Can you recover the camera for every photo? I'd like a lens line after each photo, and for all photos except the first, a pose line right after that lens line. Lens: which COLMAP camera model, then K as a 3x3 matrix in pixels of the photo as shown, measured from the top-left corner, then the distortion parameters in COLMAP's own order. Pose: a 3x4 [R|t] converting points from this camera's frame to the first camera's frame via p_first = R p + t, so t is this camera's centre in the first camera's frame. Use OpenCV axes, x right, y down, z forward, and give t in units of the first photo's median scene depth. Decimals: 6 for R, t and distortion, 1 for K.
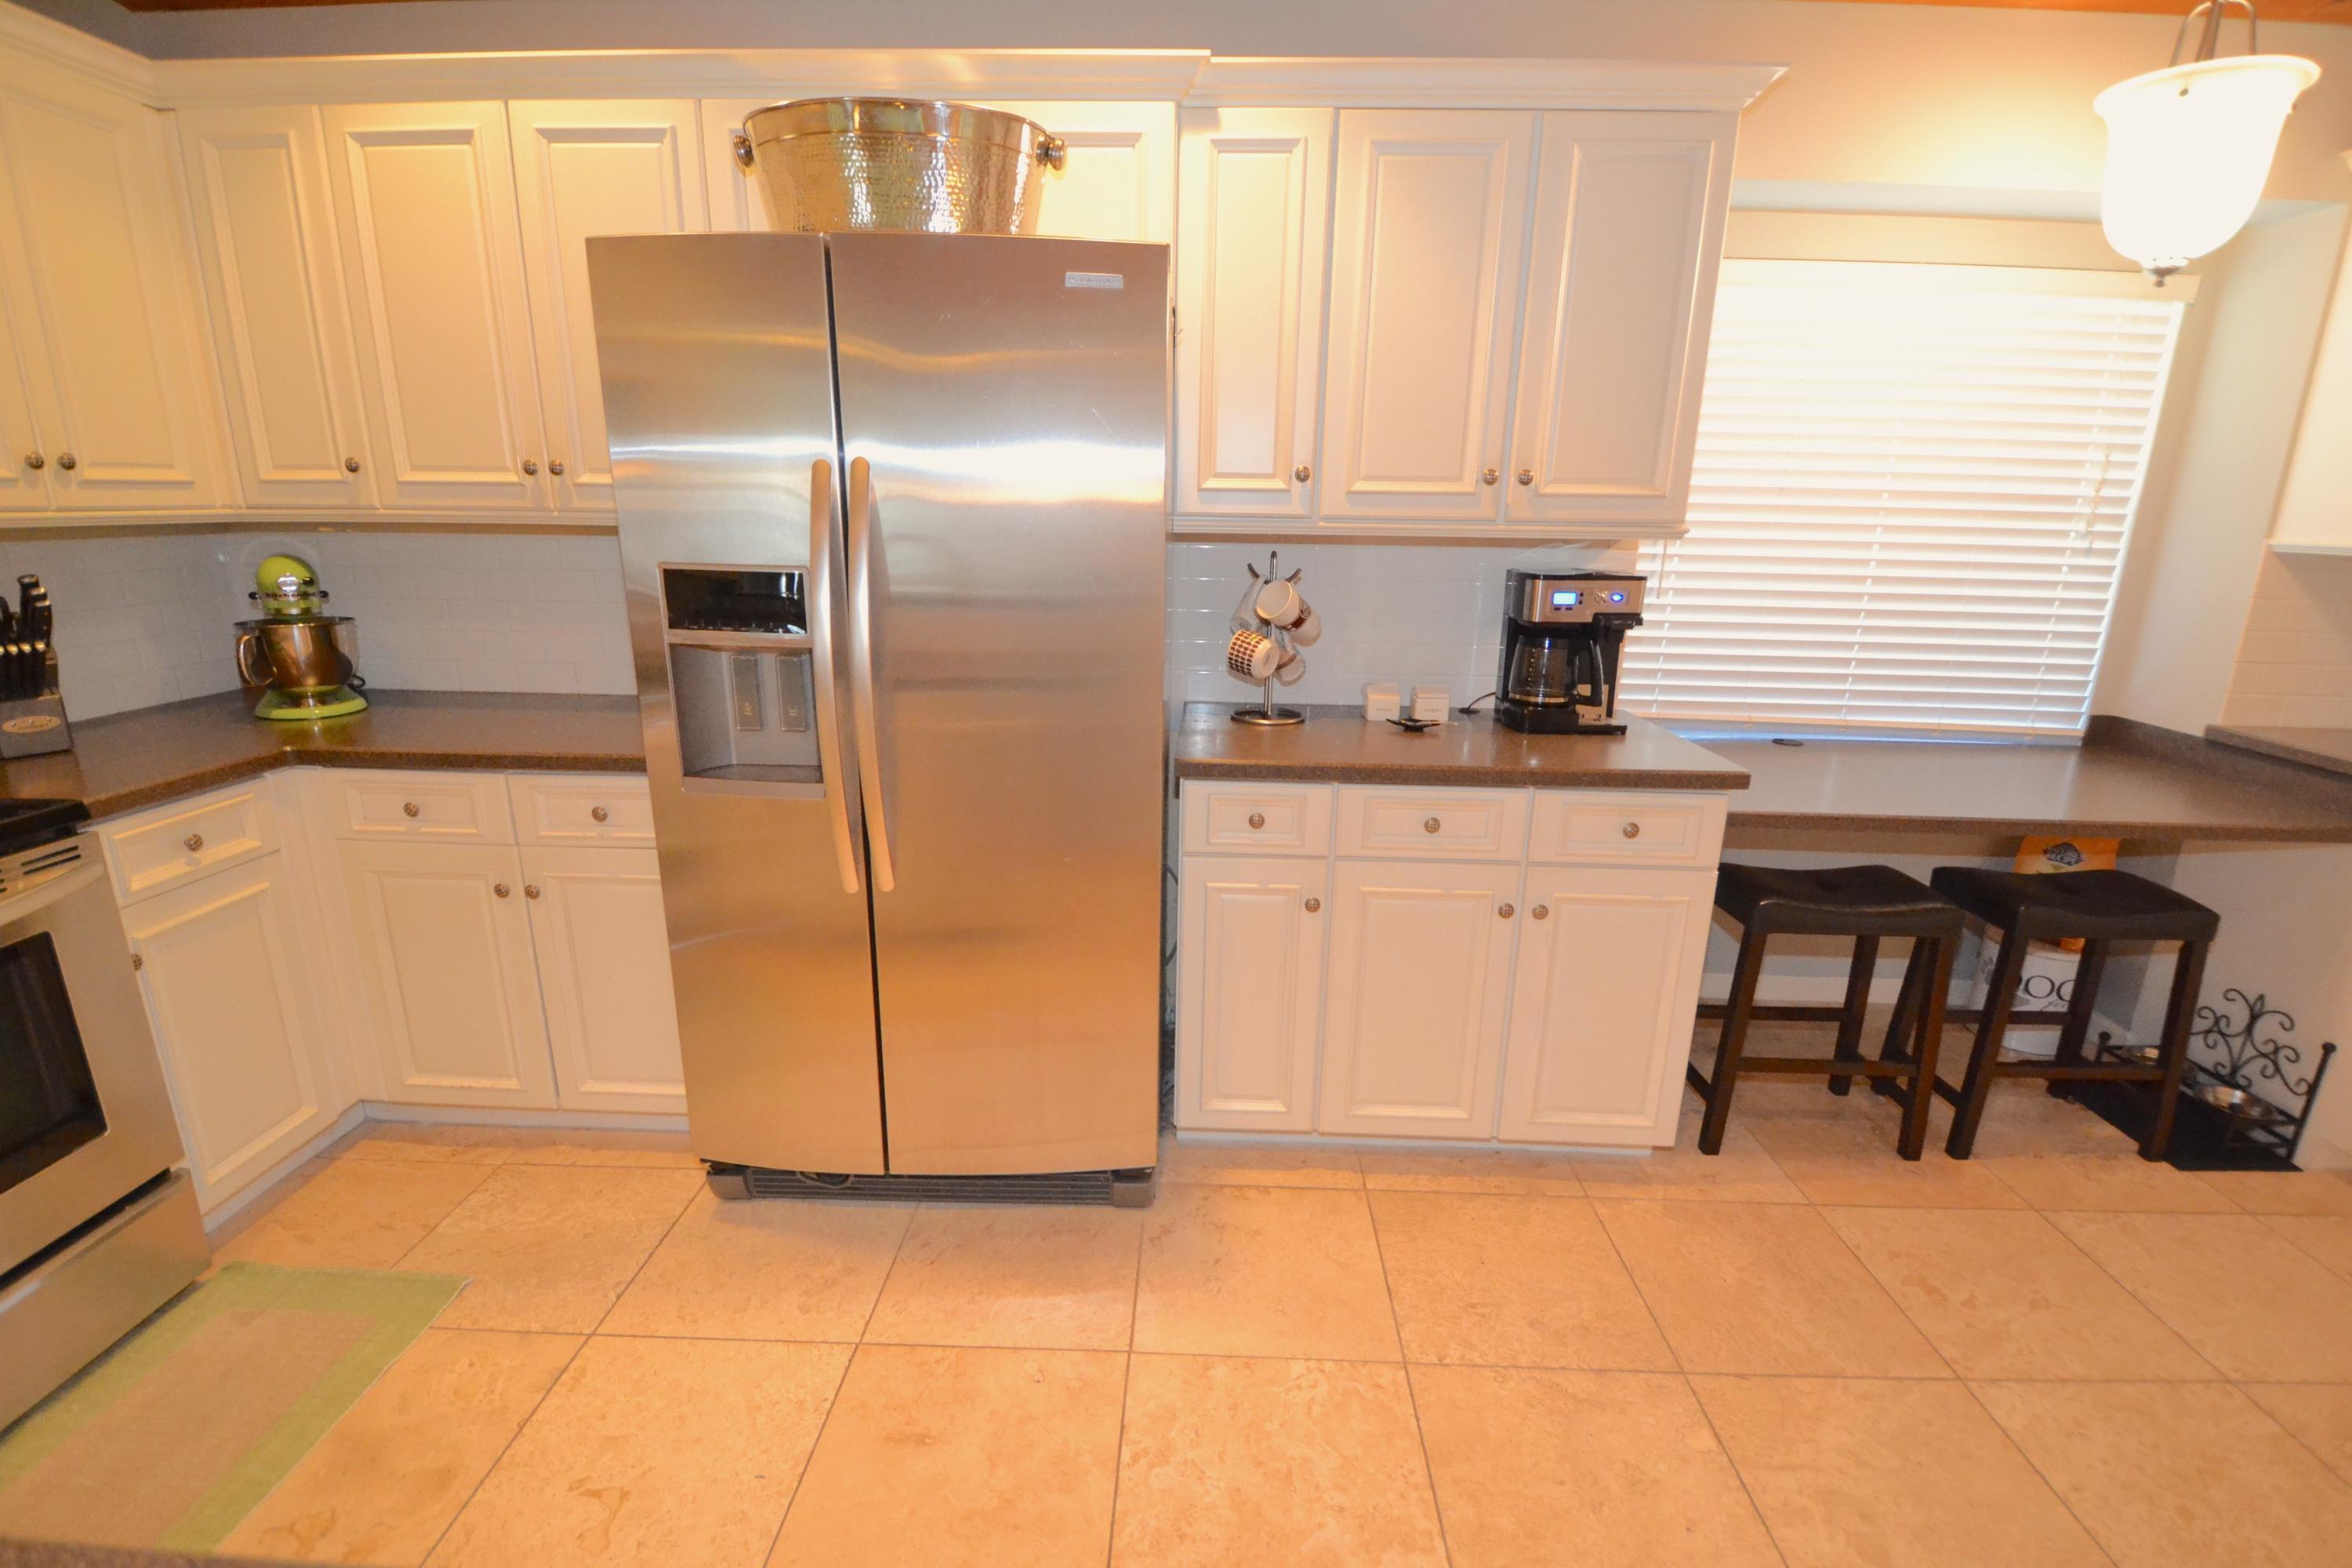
lens RADIAL K [[1039.0, 0, 1176.3], [0, 1039.0, 800.1], [0, 0, 1]] dist [0.020116, -0.023871]
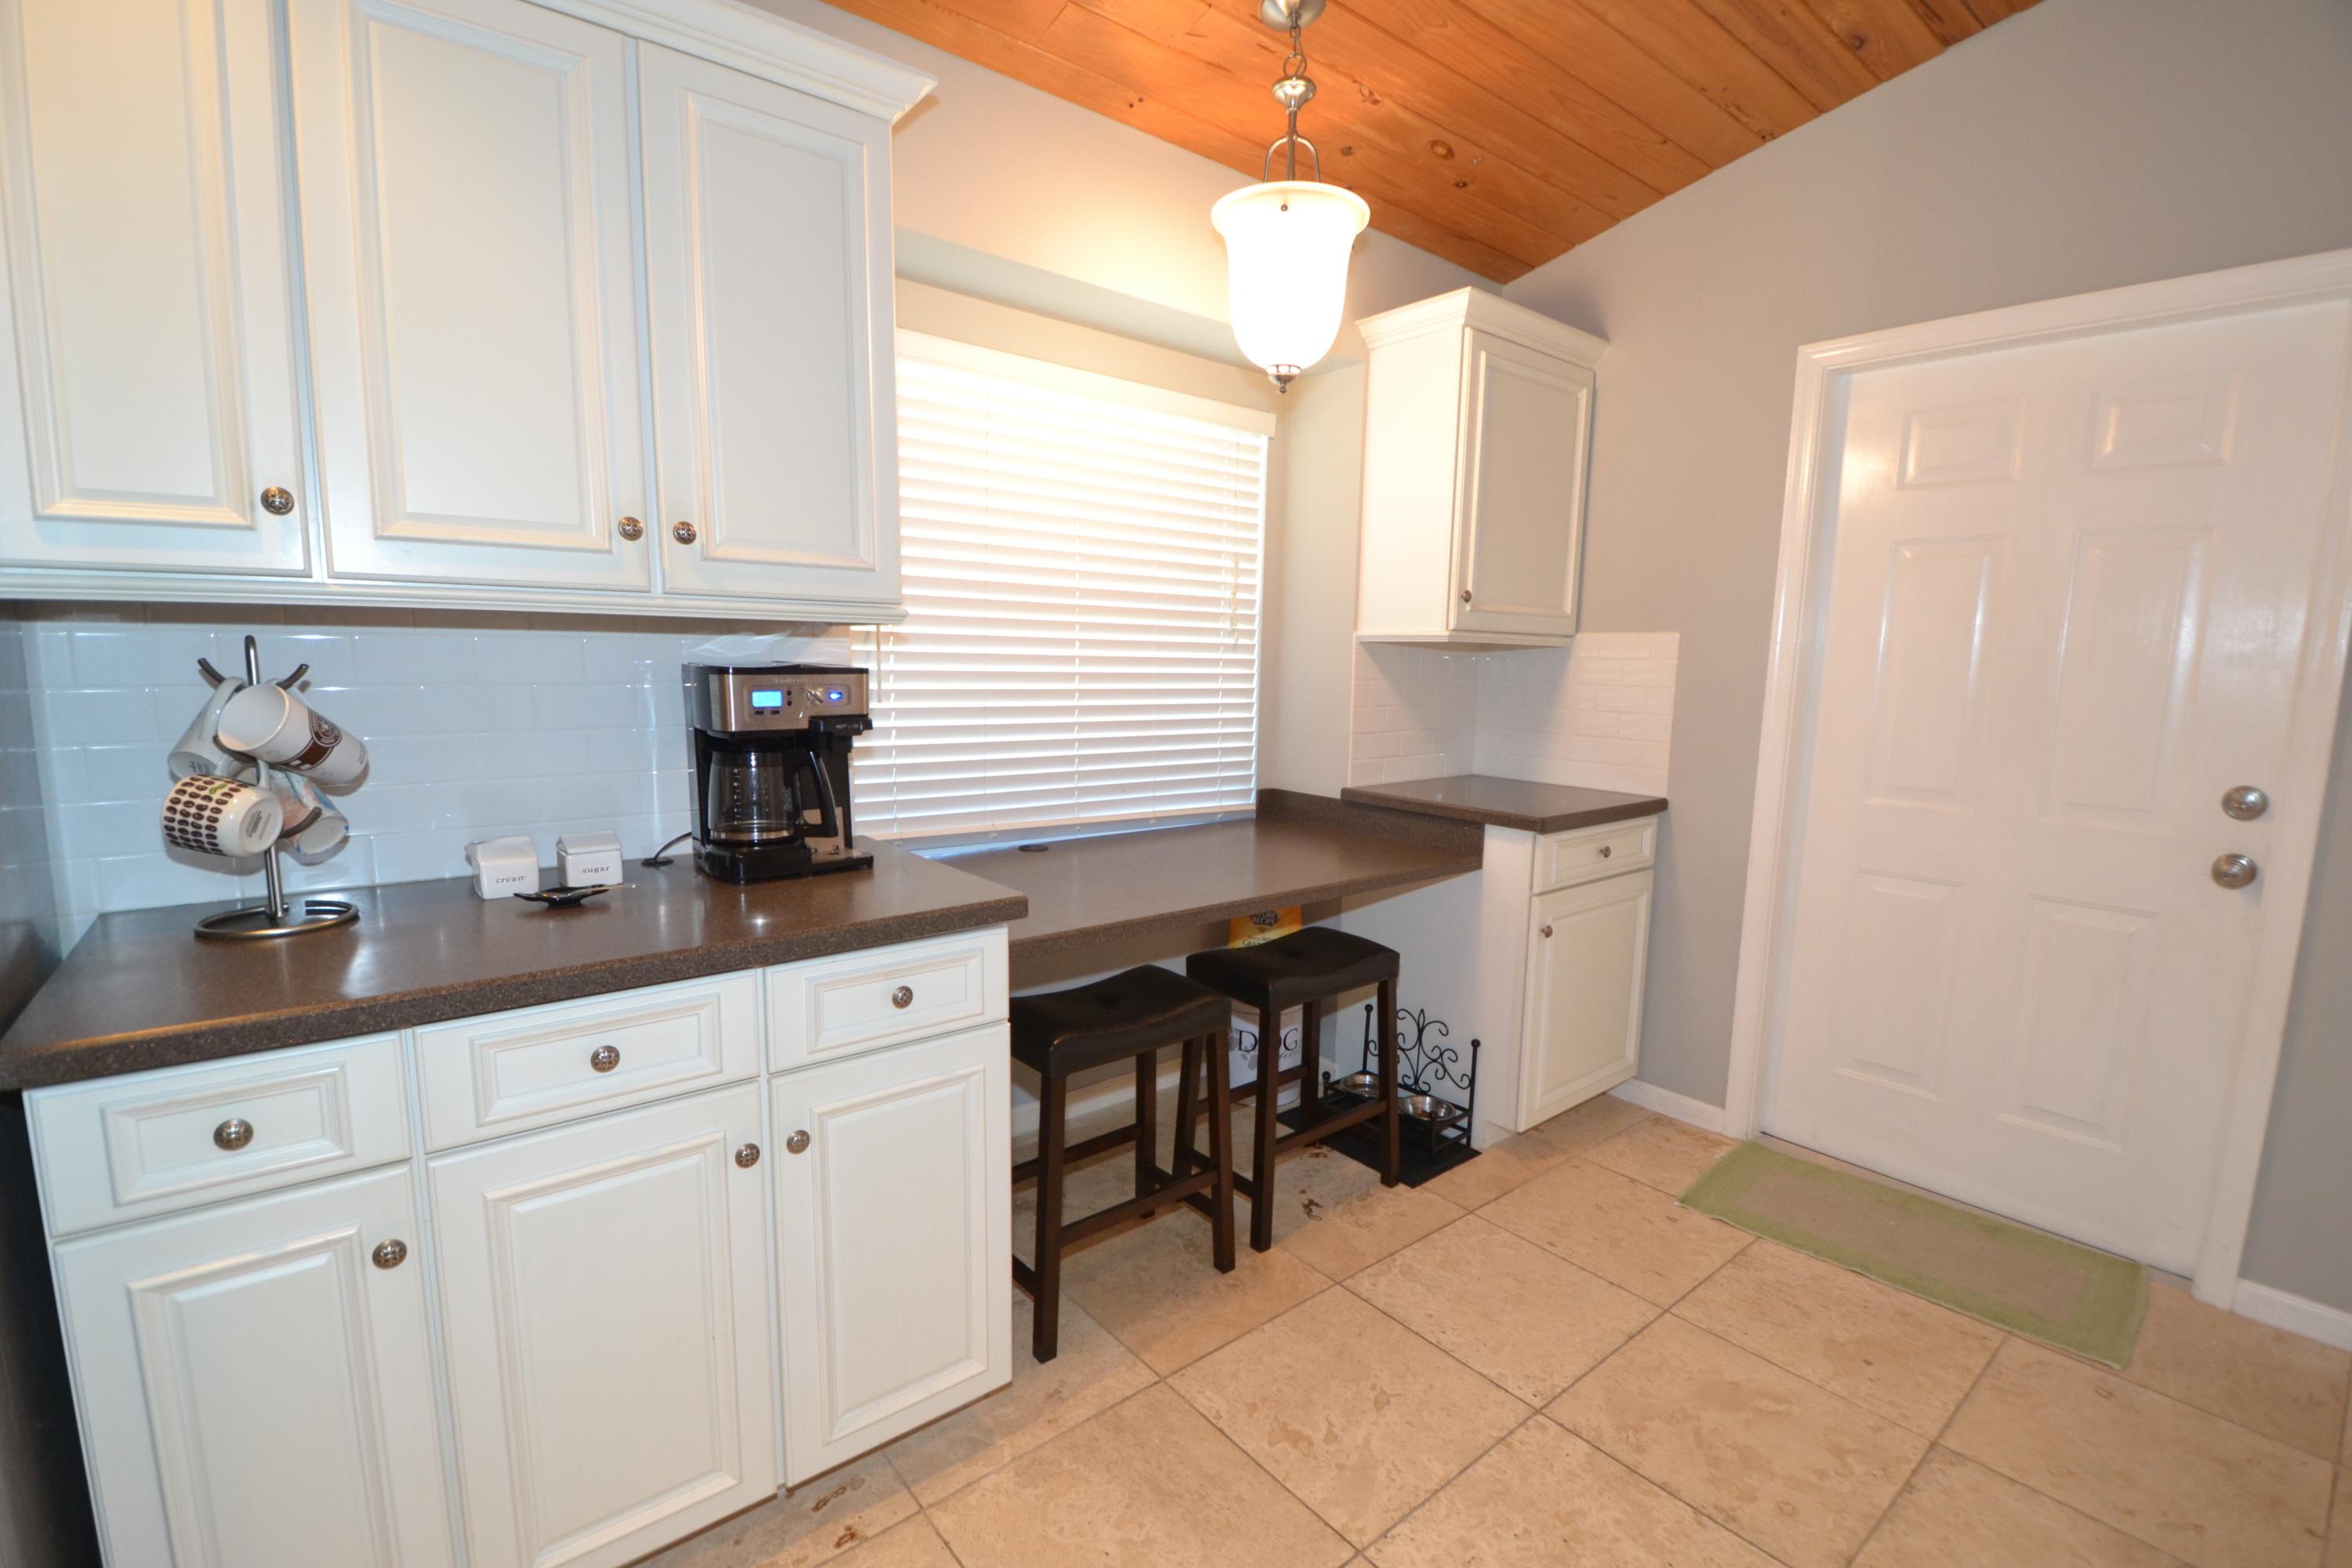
lens RADIAL K [[1039.0, 0, 1176.3], [0, 1039.0, 800.1], [0, 0, 1]] dist [0.020116, -0.023871]
pose [[0.754939, -0.095465, 0.648809, 0.101909], [0.171299, 0.983706, -0.054579, -0.031387], [-0.633027, 0.152344, 0.758991, 0.257841]]
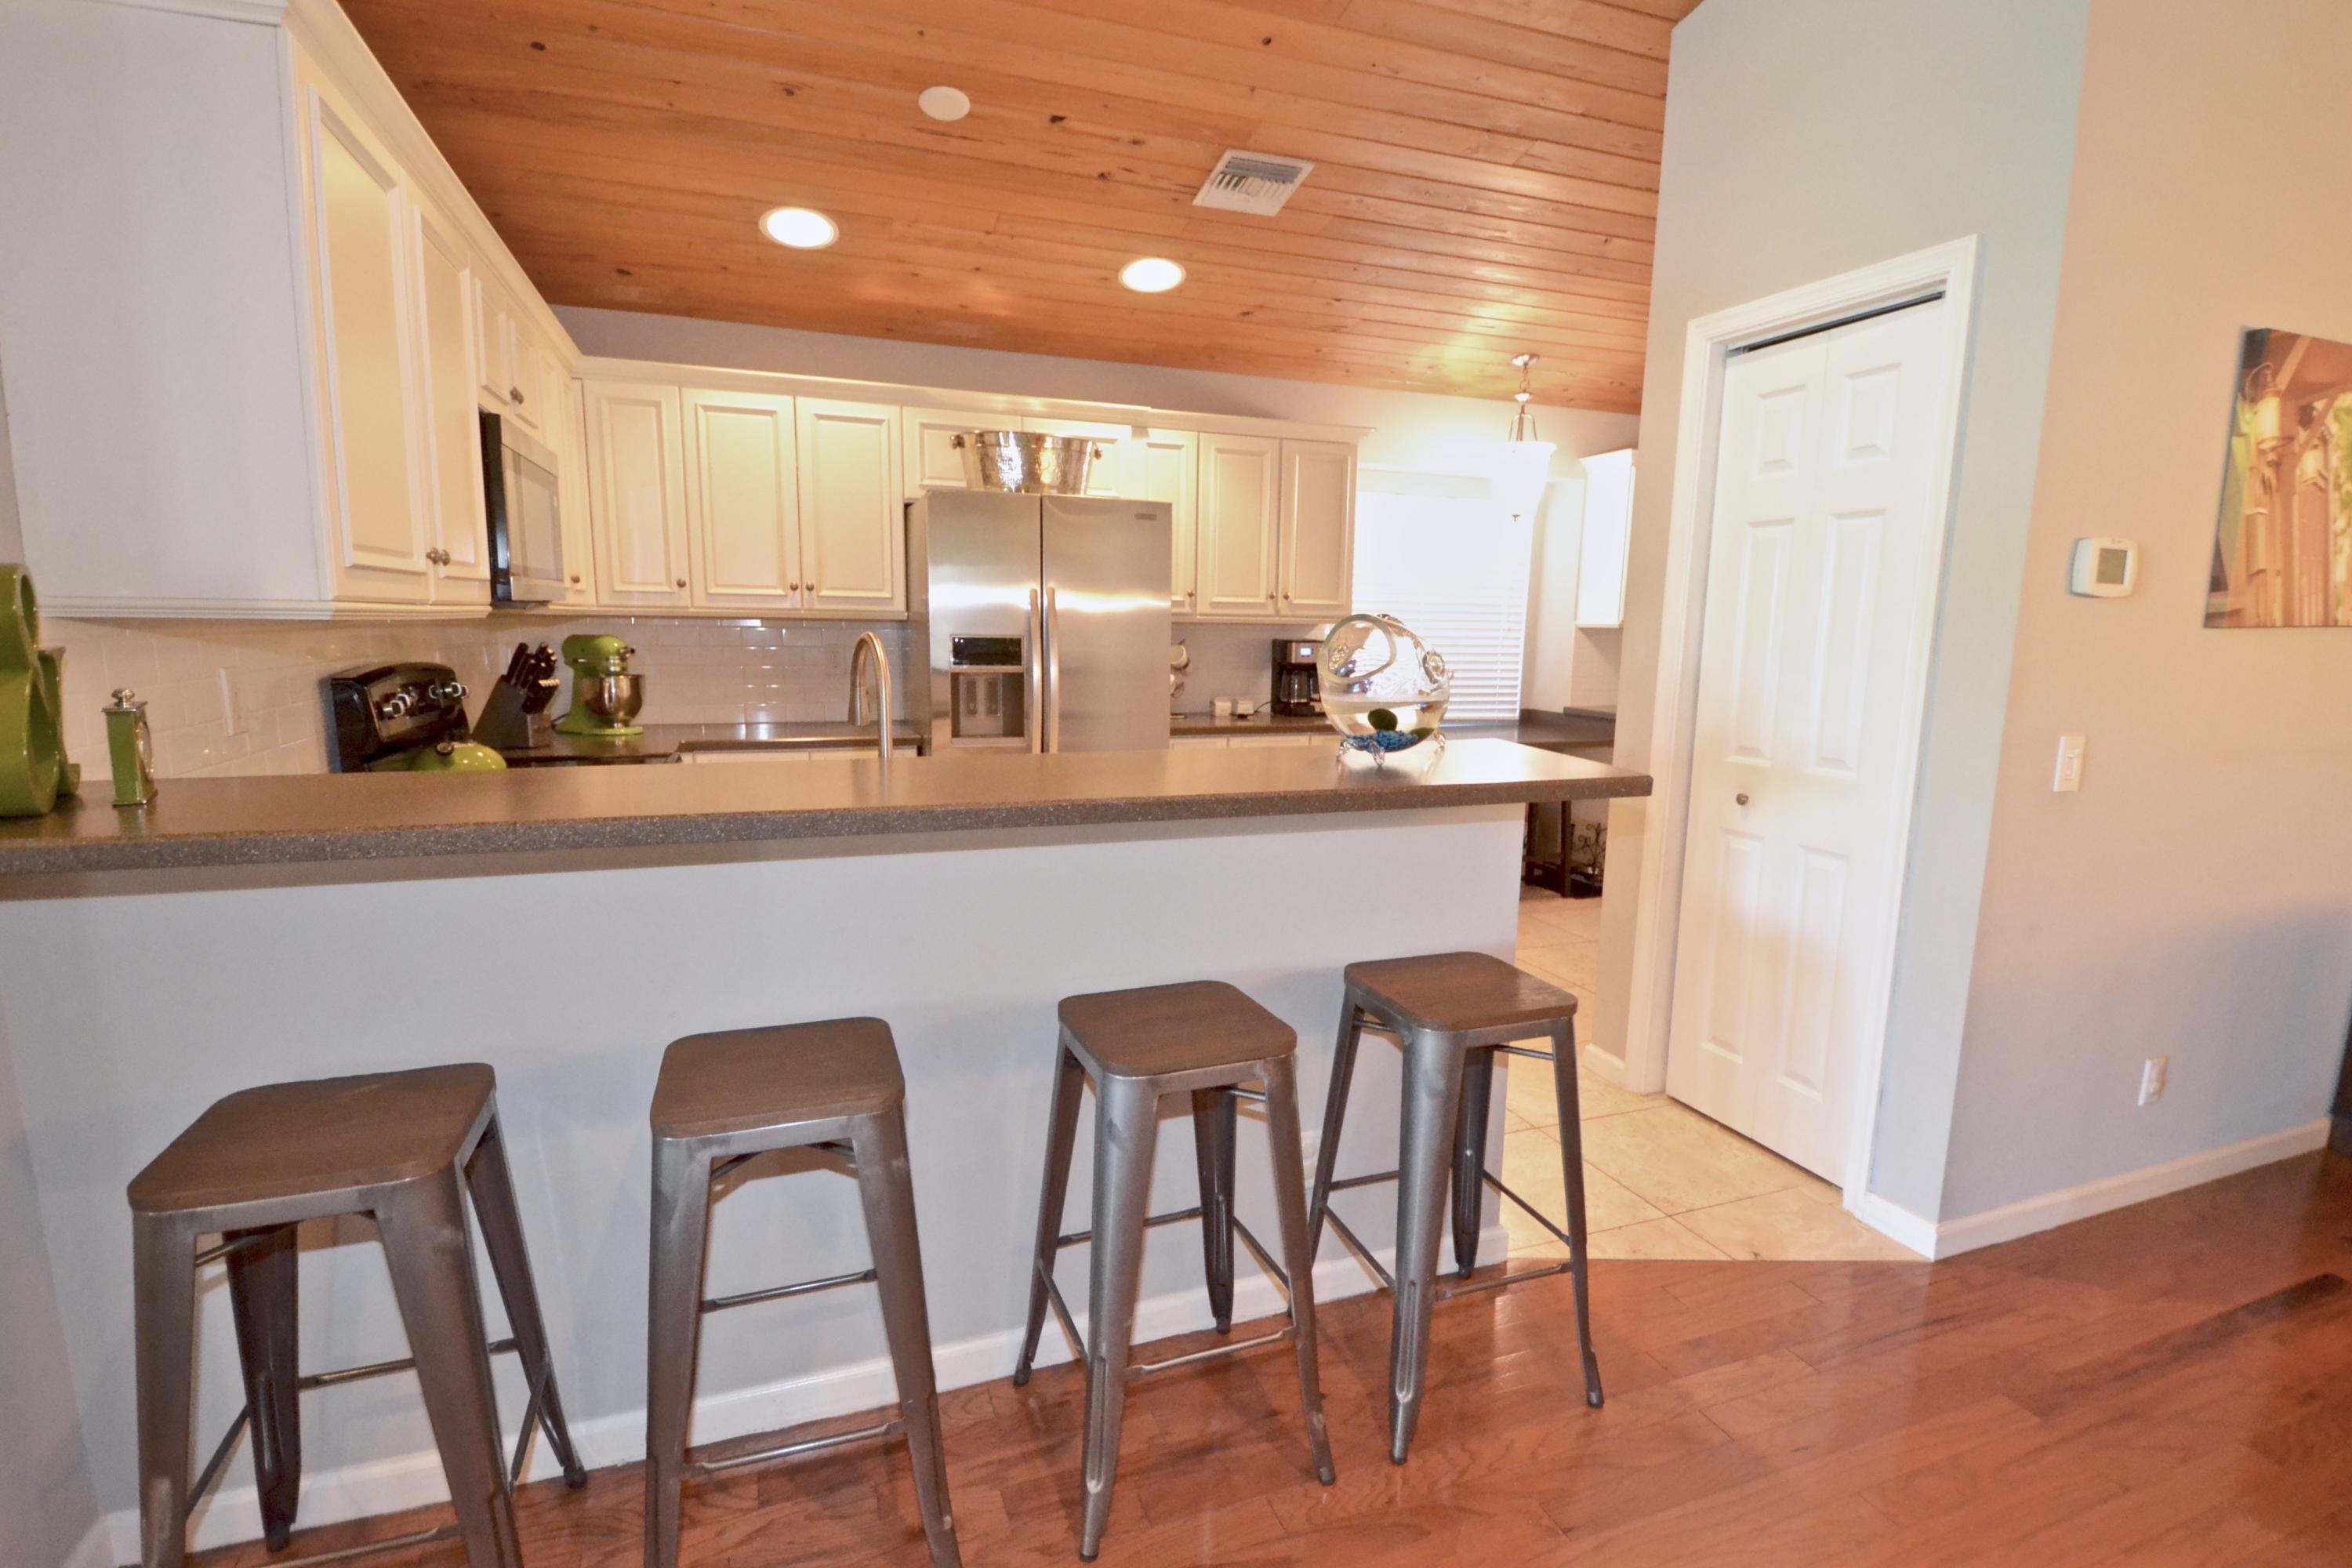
lens RADIAL K [[1097.8, 0, 1183.6], [0, 1097.8, 799.0], [0, 0, 1]] dist [0.039492, -0.041210]
pose [[0.924028, -0.062632, 0.377161, -0.704947], [0.100884, 0.991470, -0.082515, 0.258394], [-0.368776, 0.114296, 0.922465, -0.921748]]
